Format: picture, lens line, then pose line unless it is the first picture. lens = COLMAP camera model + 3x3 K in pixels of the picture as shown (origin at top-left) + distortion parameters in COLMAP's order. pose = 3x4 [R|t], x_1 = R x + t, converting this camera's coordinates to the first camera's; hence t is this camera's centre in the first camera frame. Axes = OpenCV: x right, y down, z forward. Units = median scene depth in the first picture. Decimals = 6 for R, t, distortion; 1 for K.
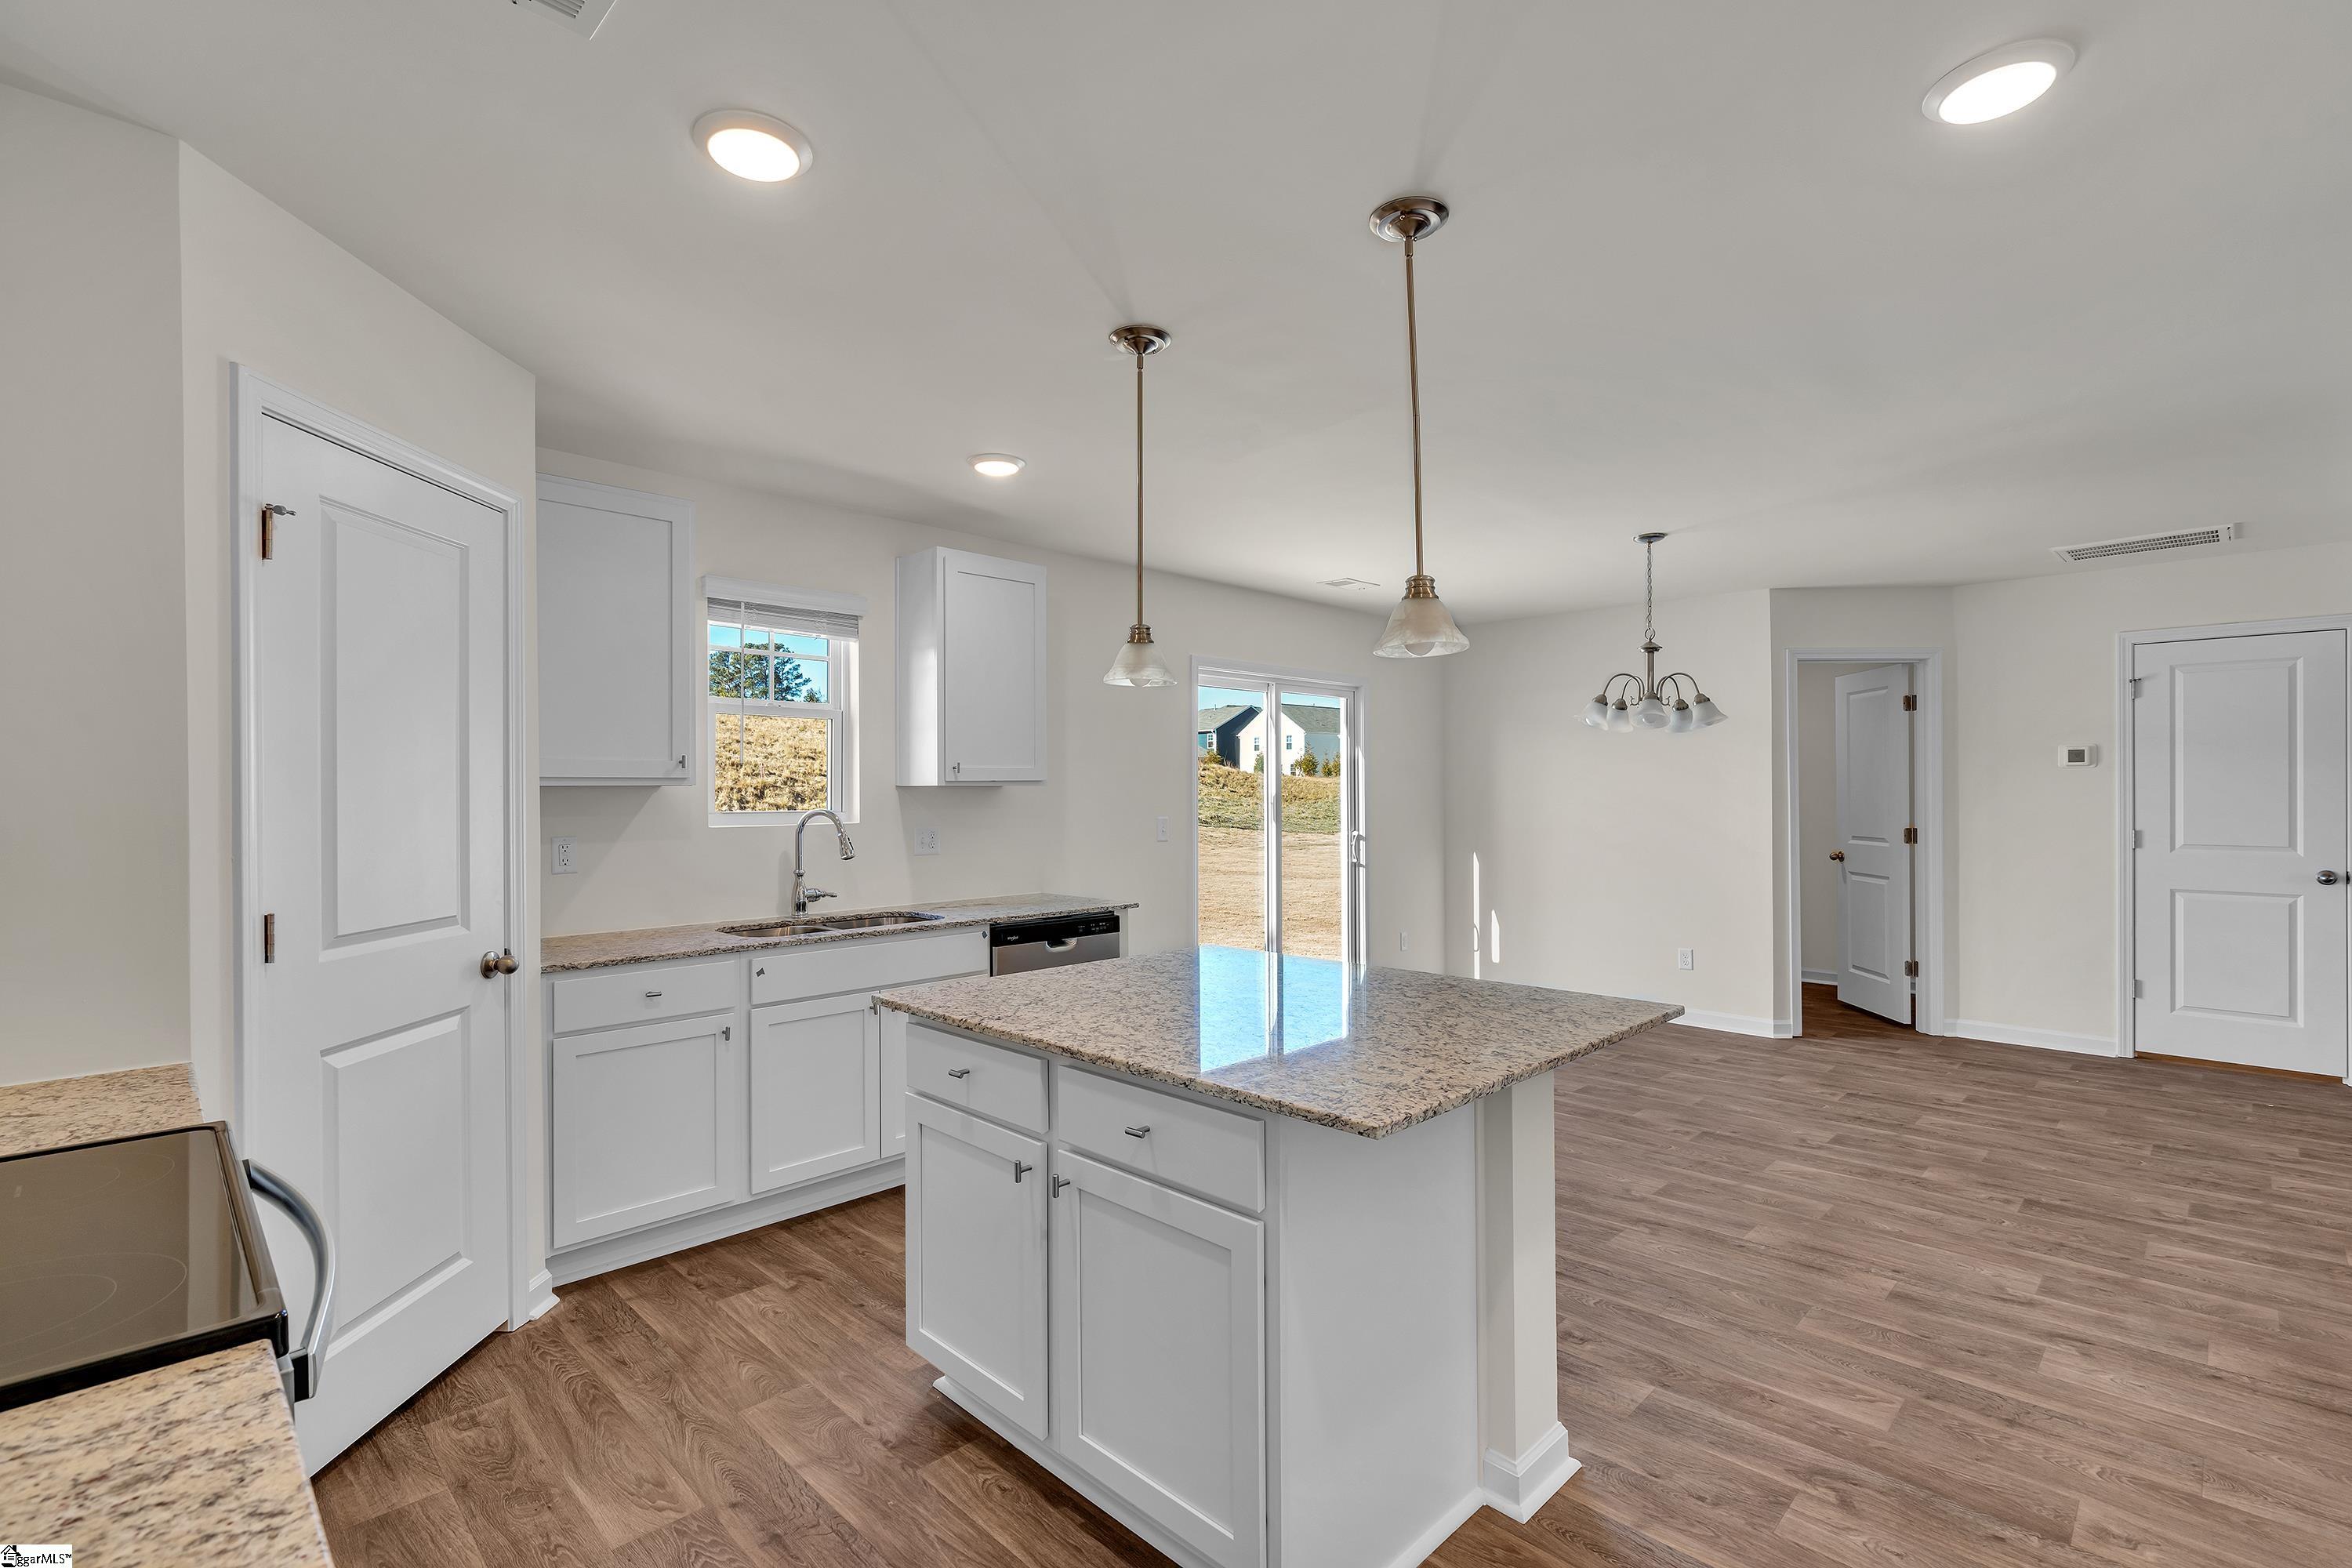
lens RADIAL K [[1063.8, 0, 1172.0], [0, 1063.8, 790.5], [0, 0, 1]] dist [-0.002002, 0.000147]
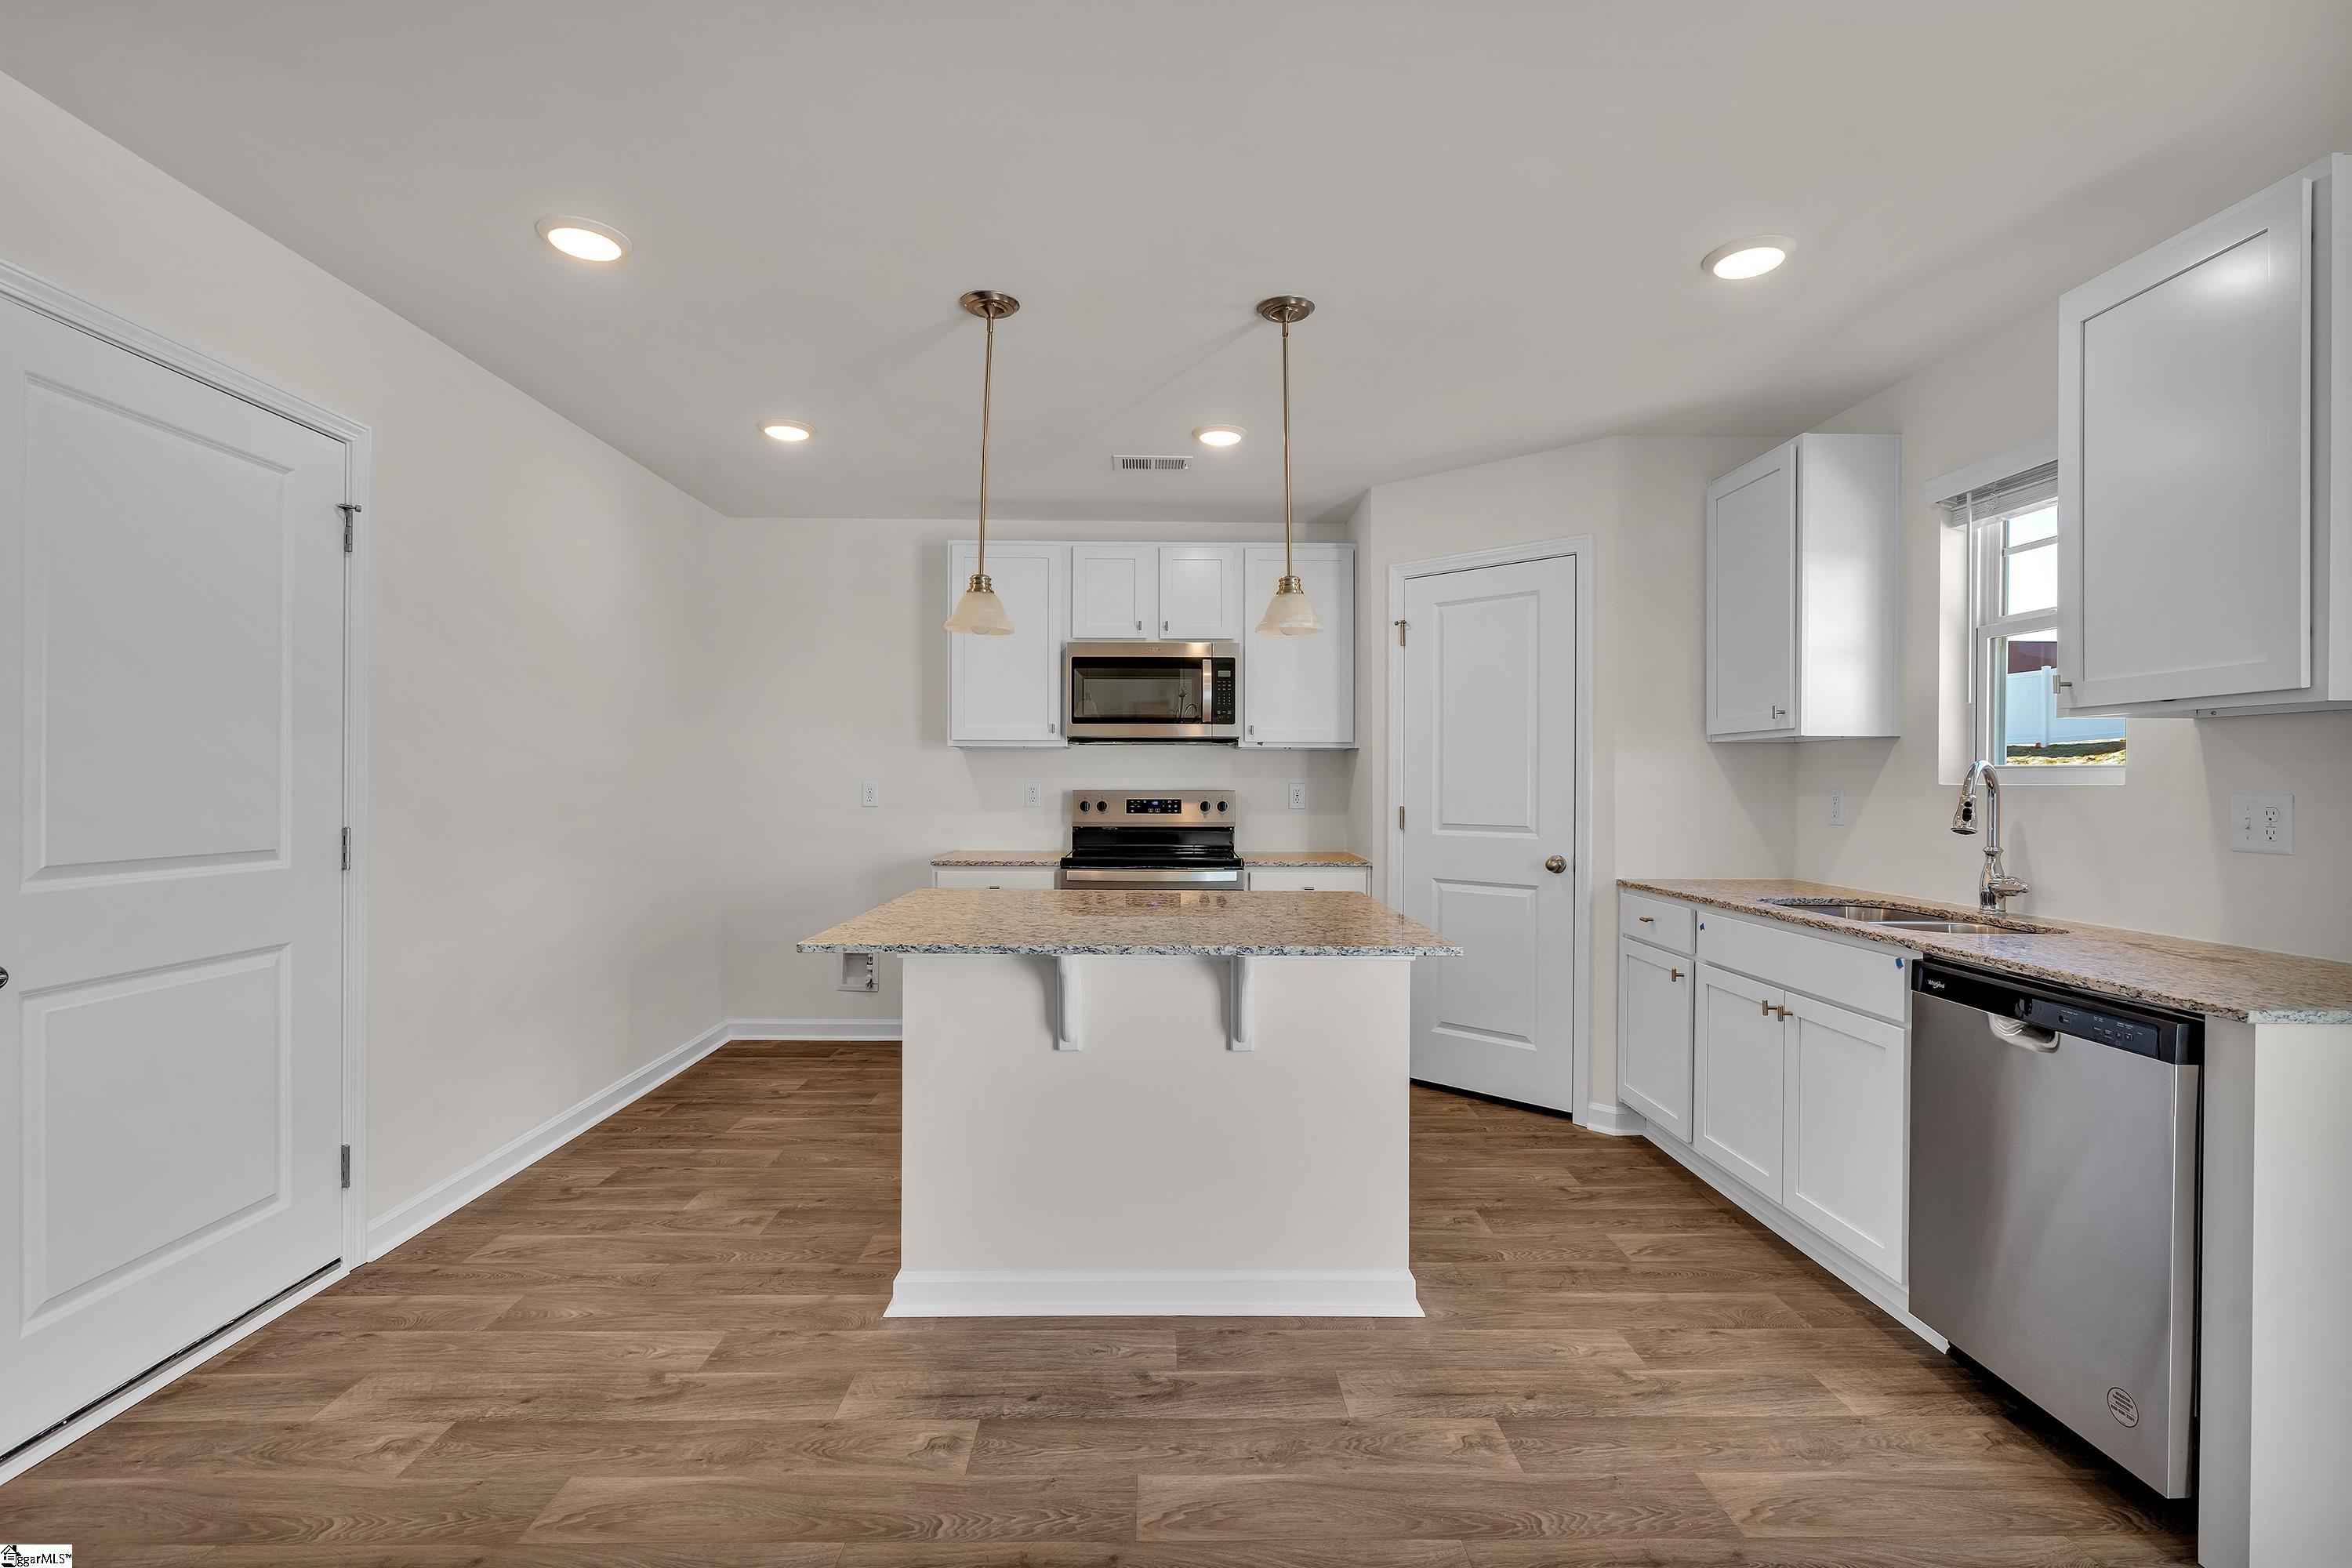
lens RADIAL K [[1063.8, 0, 1172.0], [0, 1063.8, 790.5], [0, 0, 1]] dist [-0.002002, 0.000147]
pose [[-0.693417, 0.008051, -0.720492, 0.716369], [-0.000224, 0.999935, 0.011390, 0.038638], [0.720537, 0.008059, -0.693370, 1.456616]]
